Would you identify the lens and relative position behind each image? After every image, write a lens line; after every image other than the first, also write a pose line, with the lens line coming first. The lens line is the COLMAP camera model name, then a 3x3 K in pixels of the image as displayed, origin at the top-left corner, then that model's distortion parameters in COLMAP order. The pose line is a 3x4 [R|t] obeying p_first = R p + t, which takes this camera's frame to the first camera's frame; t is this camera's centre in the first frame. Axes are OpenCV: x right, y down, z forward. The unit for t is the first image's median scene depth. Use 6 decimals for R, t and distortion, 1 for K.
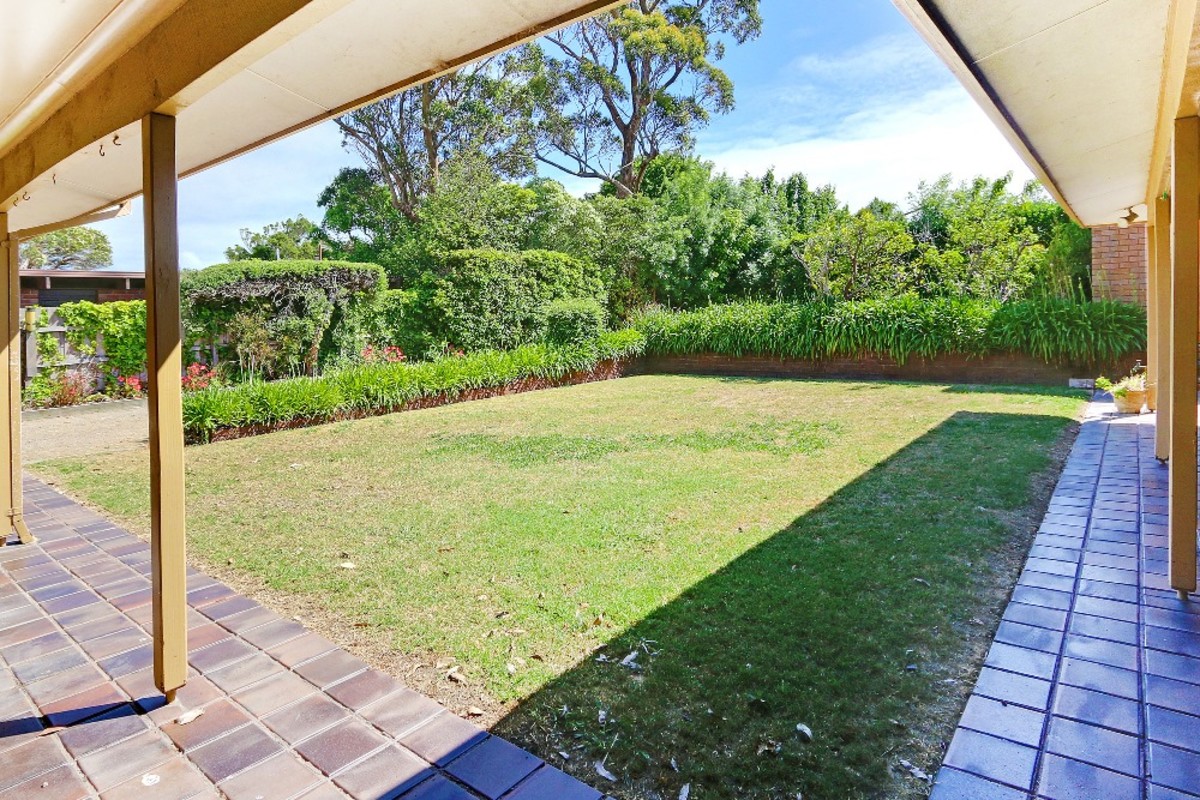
lens RADIAL K [[666.6, 0, 600.0], [0, 666.6, 400.0], [0, 0, 1]] dist [-0.000055, 0.000059]
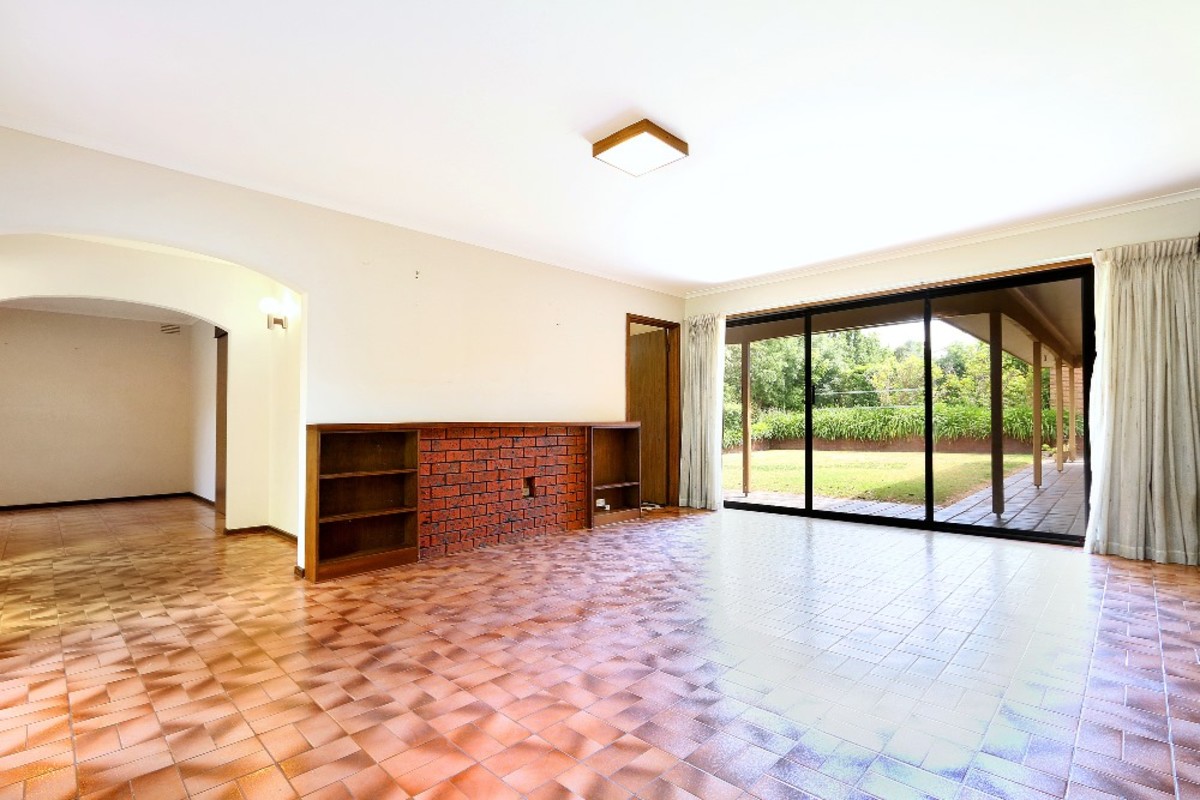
lens RADIAL K [[564.1, 0, 600.0], [0, 564.1, 400.0], [0, 0, 1]] dist [-0.000301, -0.000038]
pose [[0.992620, 0.021910, -0.119269, -0.137806], [-0.041724, 0.985198, -0.166267, 0.066033], [0.113861, 0.170016, 0.978841, -0.311179]]
